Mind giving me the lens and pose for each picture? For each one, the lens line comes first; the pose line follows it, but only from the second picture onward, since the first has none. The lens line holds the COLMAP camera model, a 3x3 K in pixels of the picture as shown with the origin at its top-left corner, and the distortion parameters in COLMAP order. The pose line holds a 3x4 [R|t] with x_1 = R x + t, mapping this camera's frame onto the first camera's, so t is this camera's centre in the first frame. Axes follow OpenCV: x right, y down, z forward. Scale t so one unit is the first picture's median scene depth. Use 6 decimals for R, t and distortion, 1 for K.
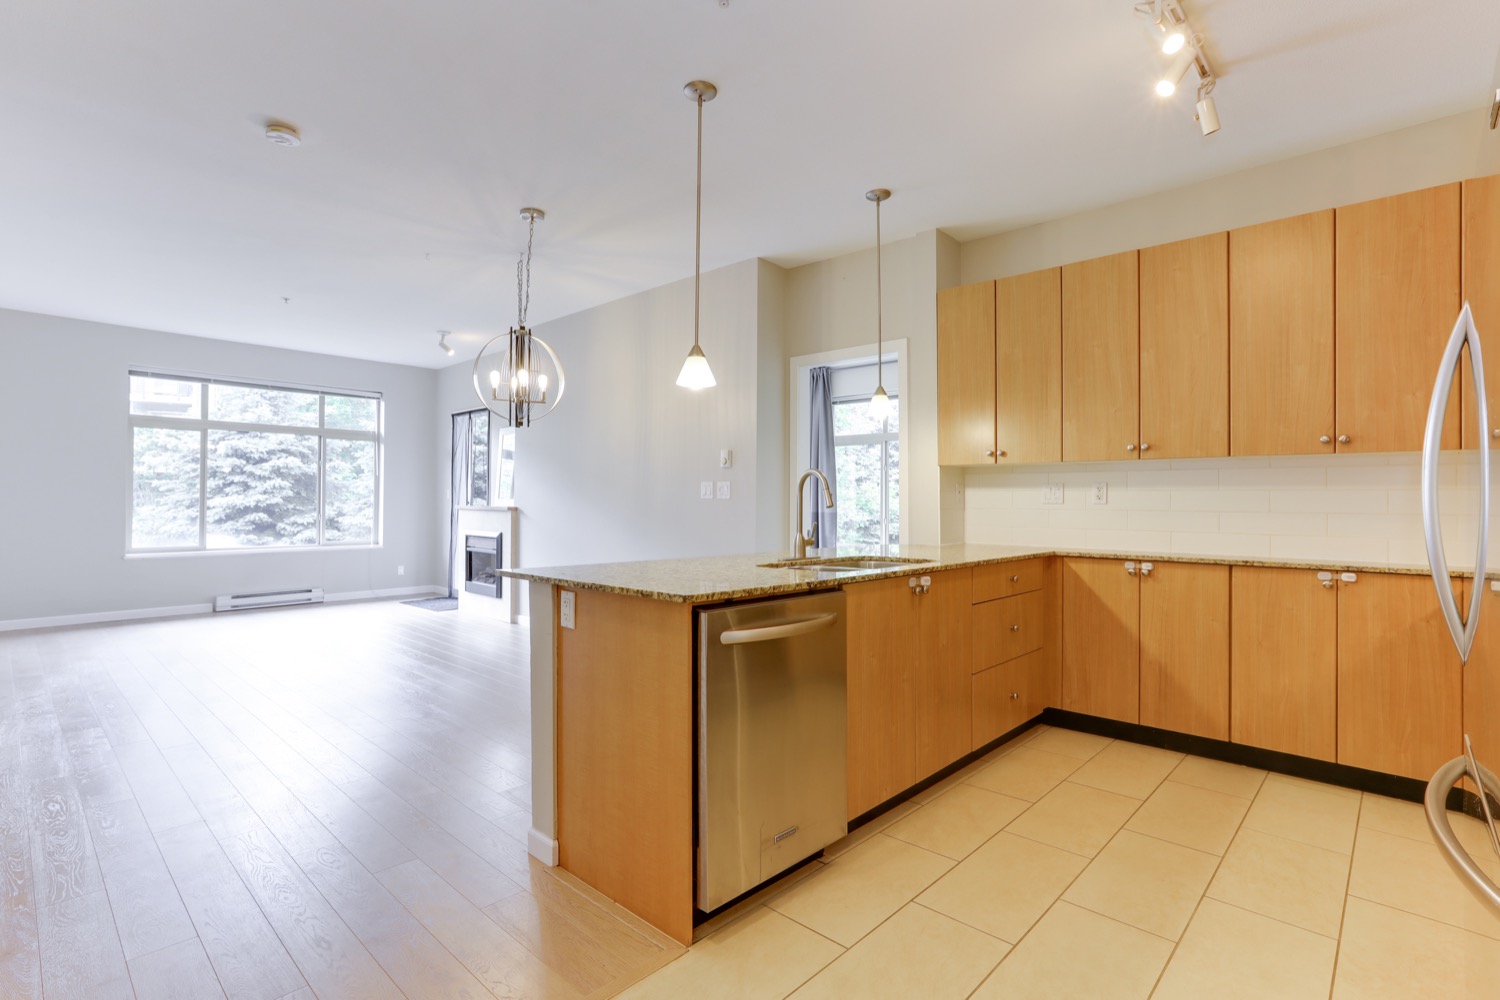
lens RADIAL K [[700.2, 0, 753.5], [0, 700.2, 498.2], [0, 0, 1]] dist [-0.030495, 0.017960]
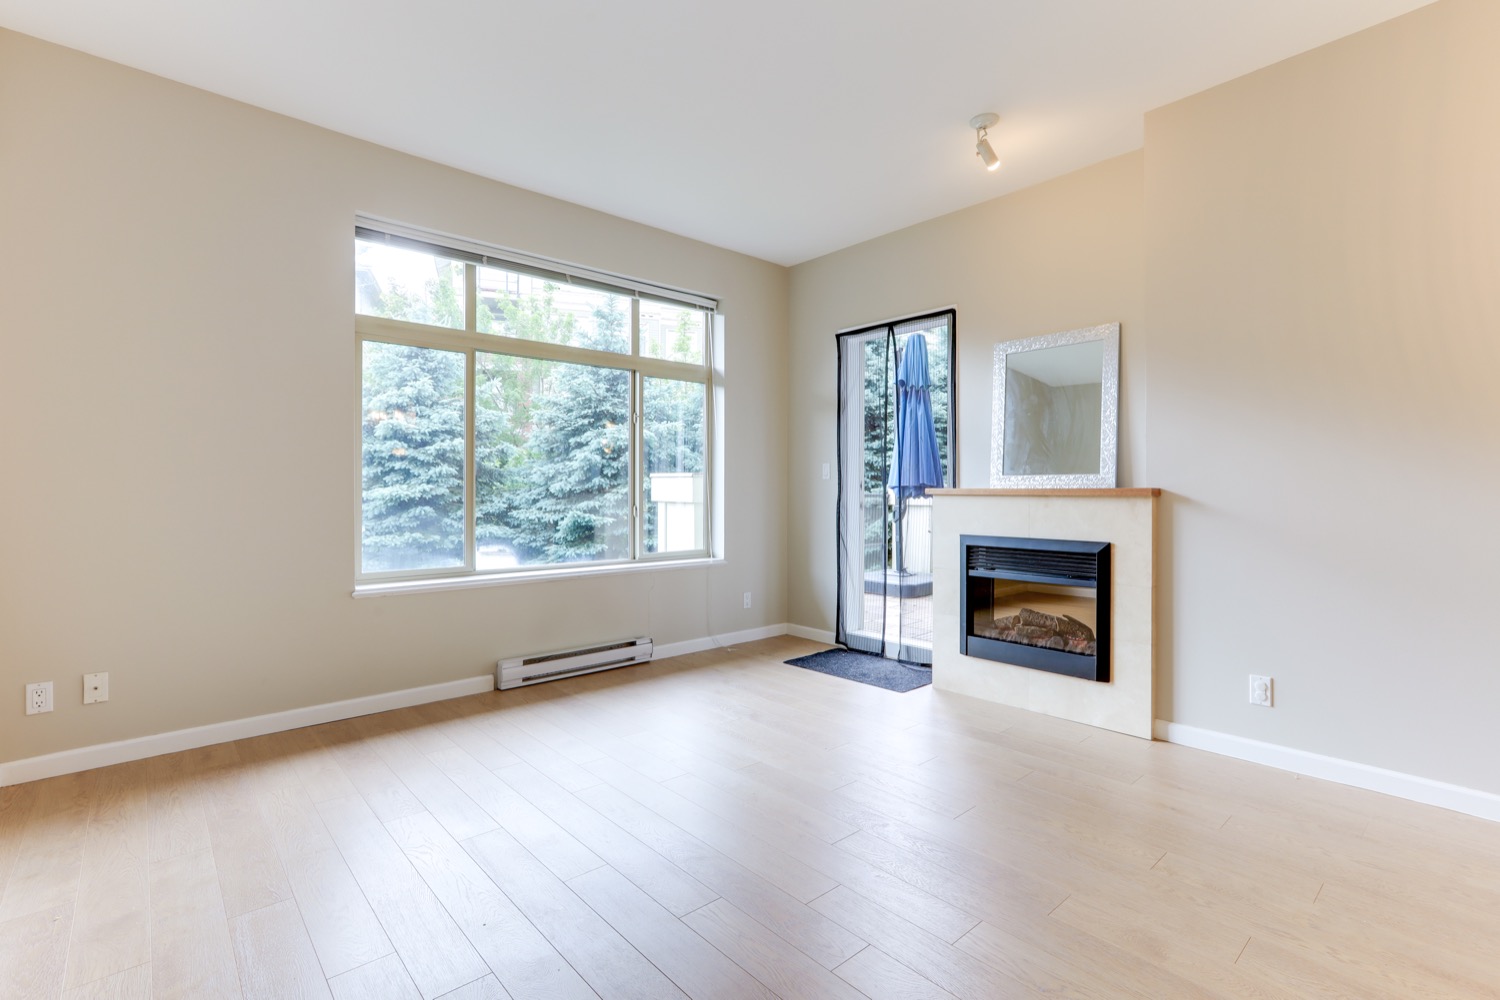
lens RADIAL K [[700.2, 0, 766.1], [0, 700.2, 493.0], [0, 0, 1]] dist [-0.030495, 0.017960]
pose [[0.995376, -0.006763, -0.095820, -0.550813], [0.007171, 0.999967, 0.003914, 0.012323], [0.095790, -0.004583, 0.995391, 0.515725]]
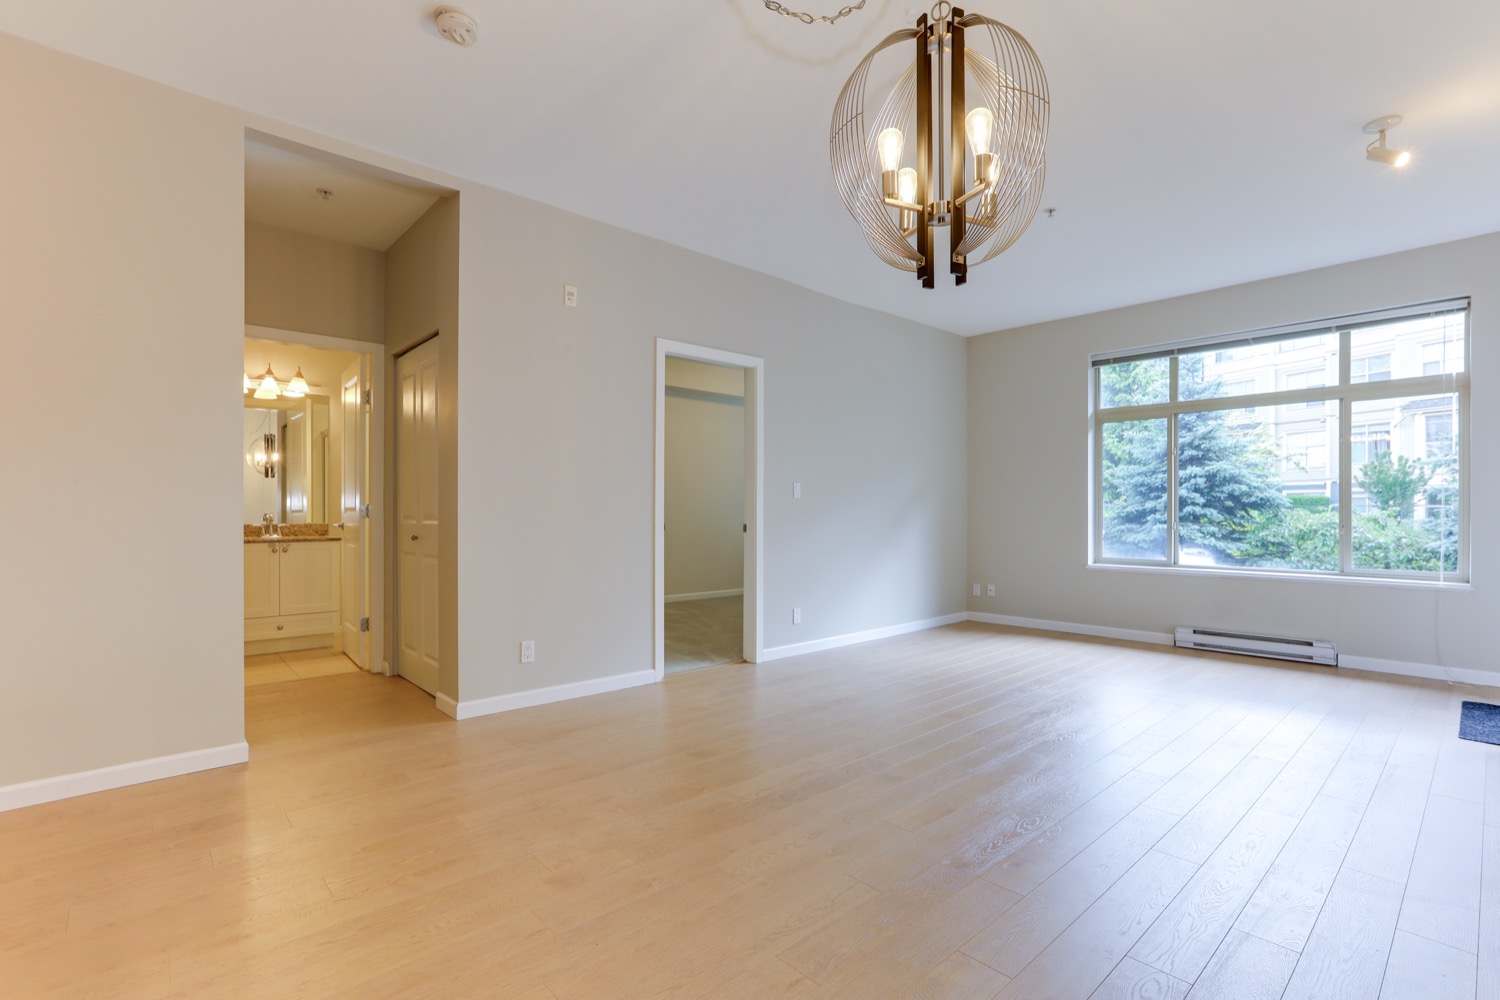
lens RADIAL K [[700.2, 0, 751.3], [0, 700.2, 504.8], [0, 0, 1]] dist [-0.030495, 0.017960]
pose [[-0.084421, -0.015571, -0.996309, 0.046002], [0.002871, 0.999870, -0.015870, 0.016881], [0.996426, -0.004200, -0.084365, 0.625002]]
